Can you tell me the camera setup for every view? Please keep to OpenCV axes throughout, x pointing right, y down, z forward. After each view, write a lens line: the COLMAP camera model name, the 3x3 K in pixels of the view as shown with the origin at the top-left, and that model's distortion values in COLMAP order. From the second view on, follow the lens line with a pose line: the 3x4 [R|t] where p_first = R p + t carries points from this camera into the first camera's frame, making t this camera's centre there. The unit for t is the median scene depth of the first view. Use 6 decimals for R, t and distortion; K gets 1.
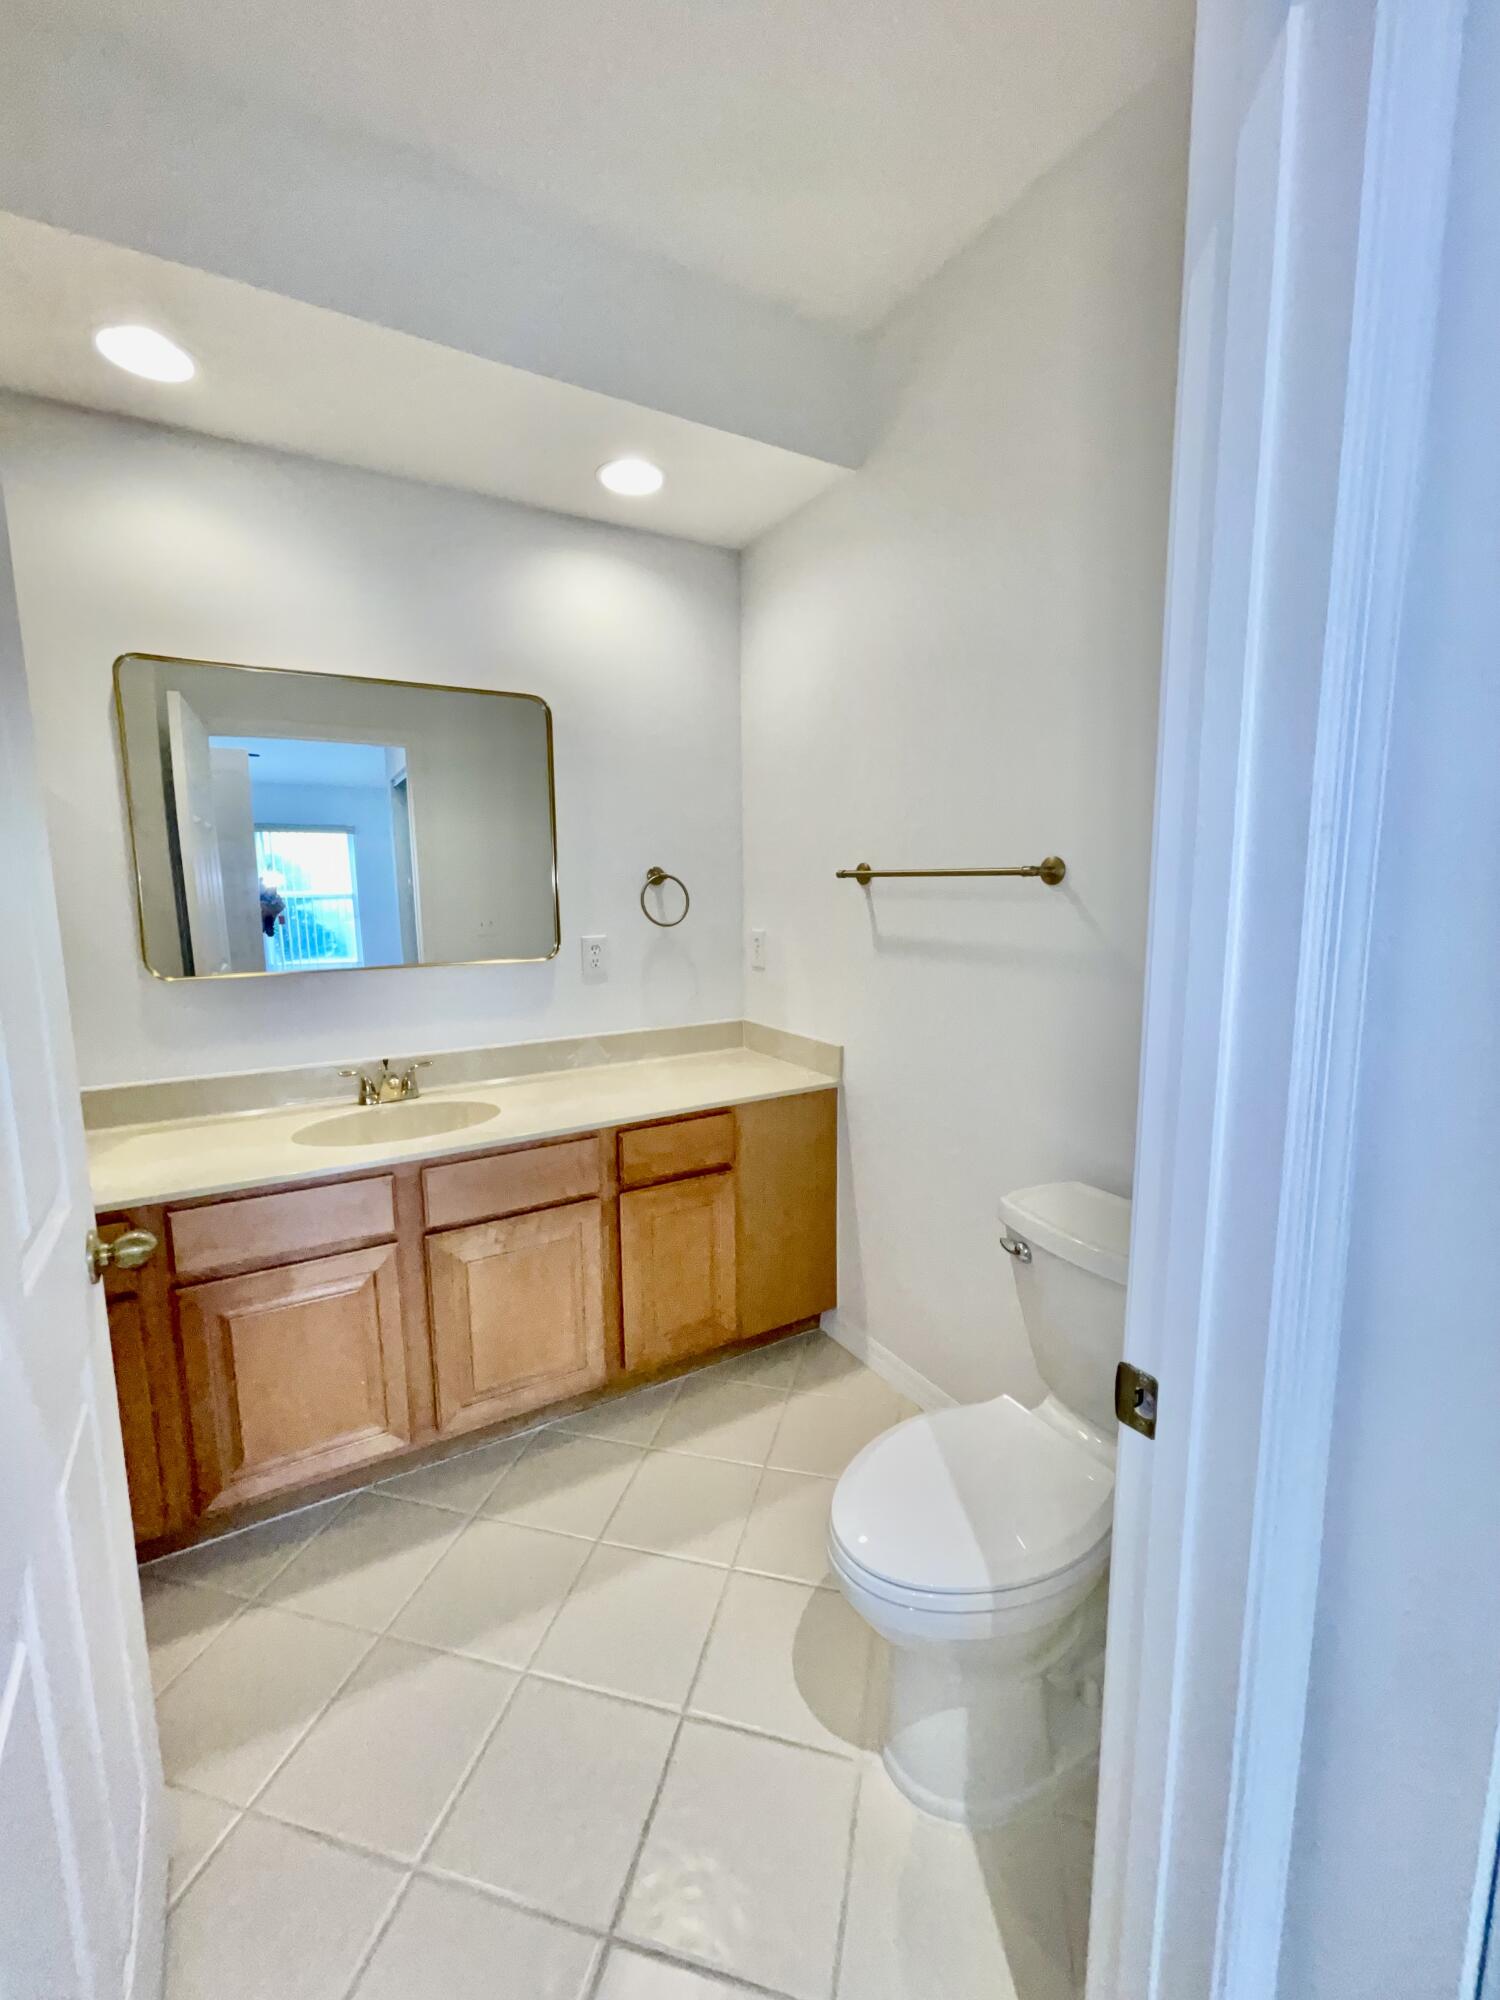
lens RADIAL K [[798.6, 0, 754.6], [0, 798.6, 983.4], [0, 0, 1]] dist [0.000983, 0.000104]
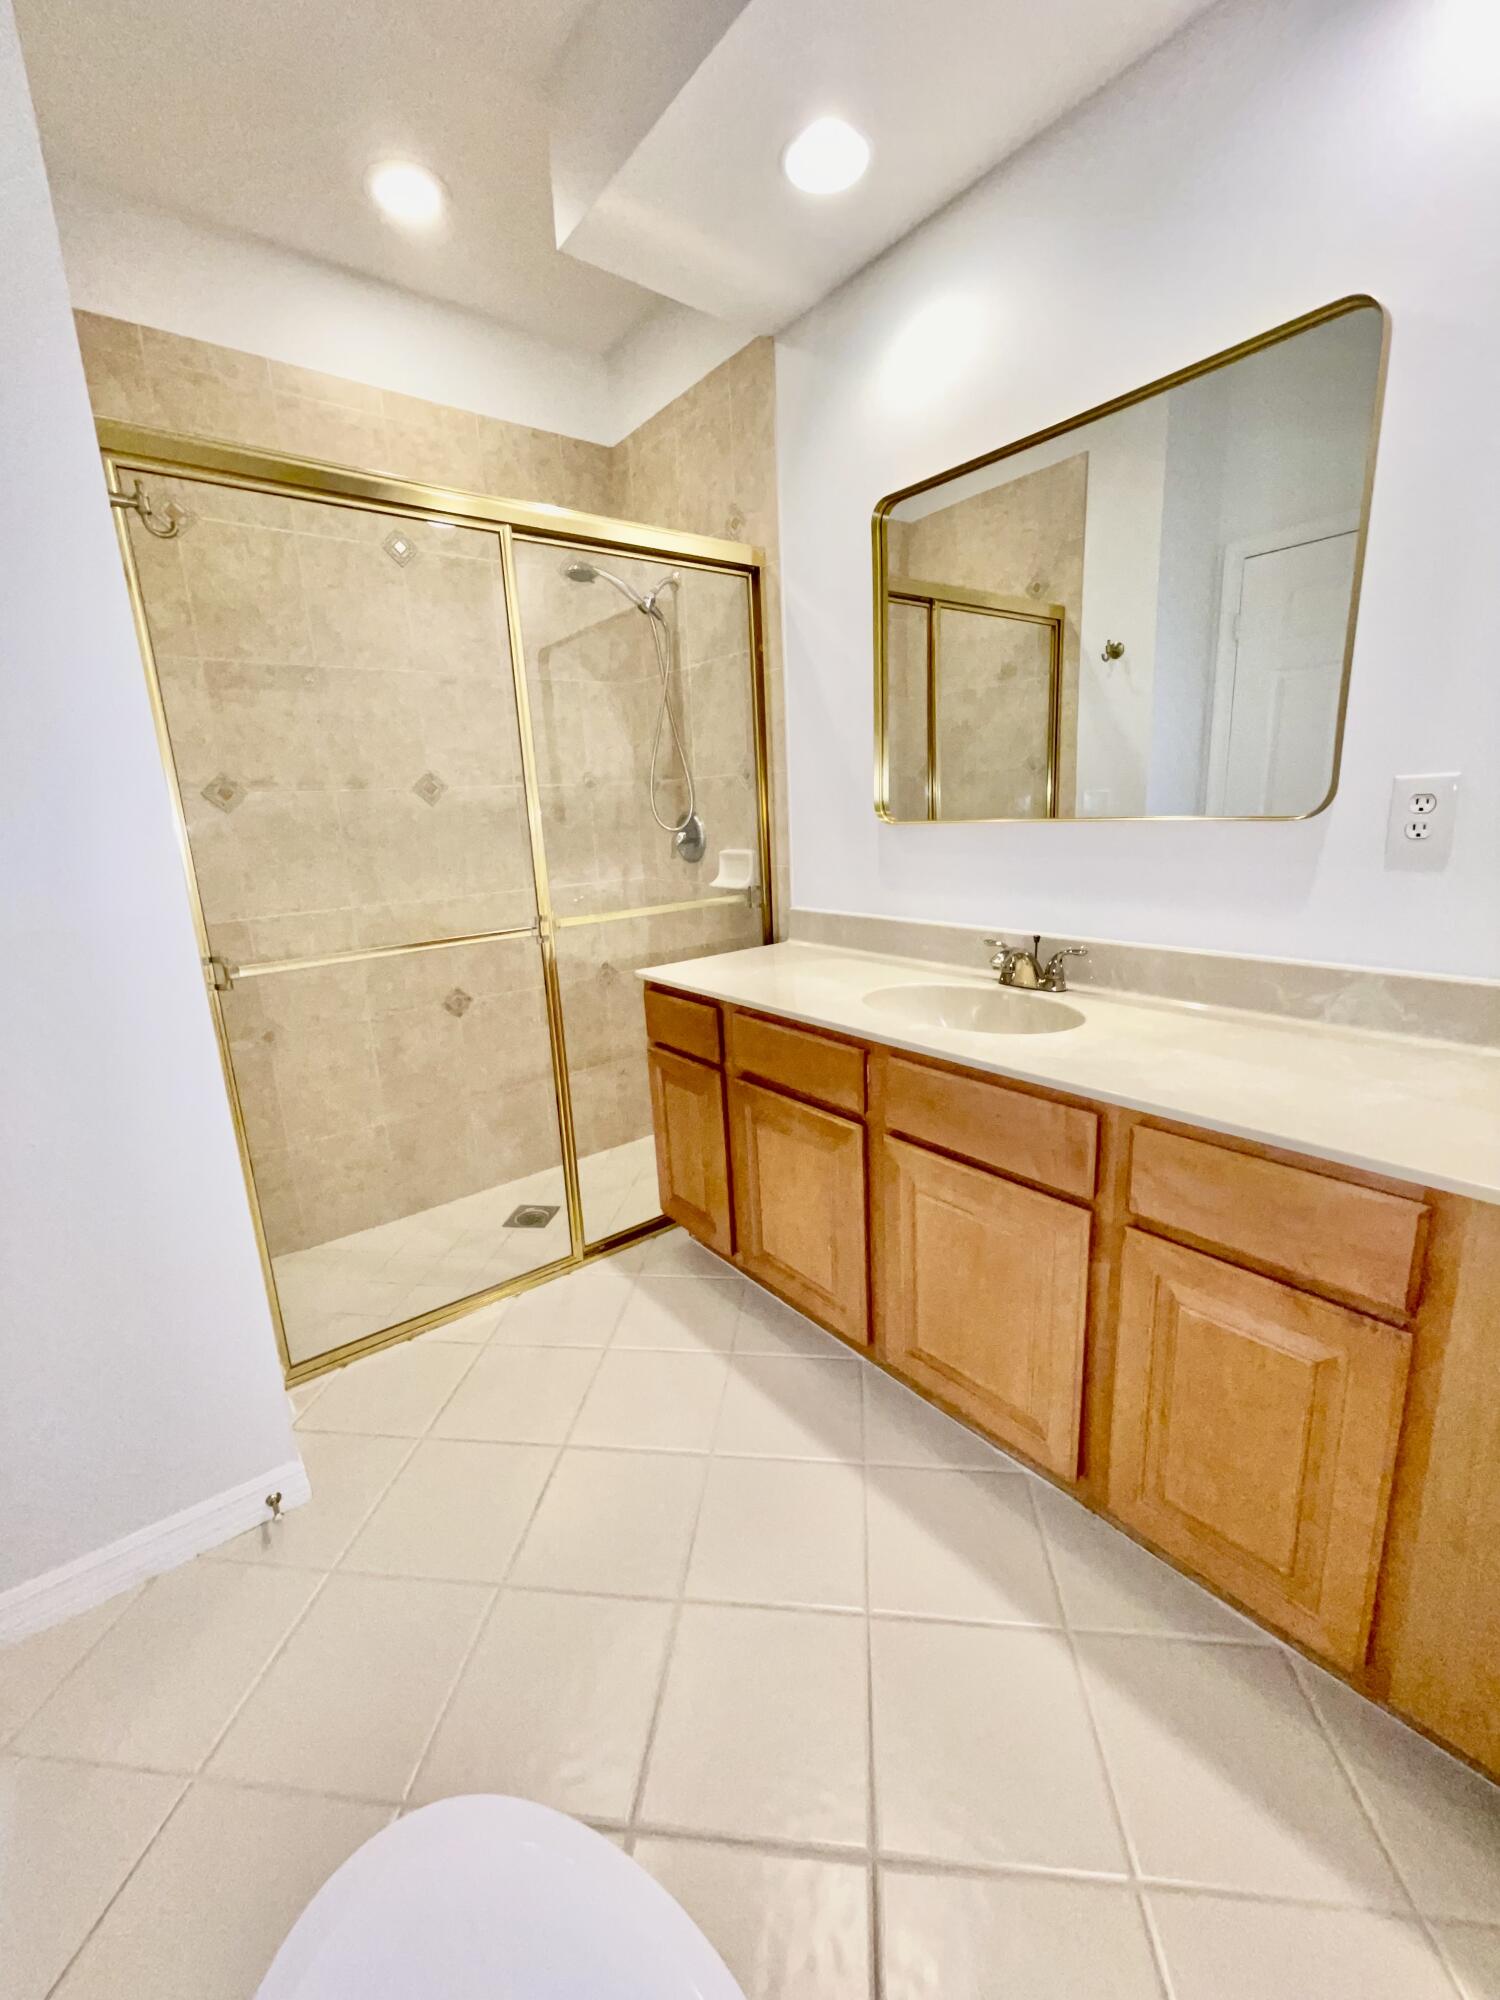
lens RADIAL K [[807.7, 0, 756.7], [0, 807.7, 990.7], [0, 0, 1]] dist [-0.001470, -0.000328]
pose [[0.148598, 0.222772, -0.963479, 0.302786], [-0.085363, 0.973549, 0.211935, 0.000991], [0.985206, 0.050752, 0.163684, 0.621247]]
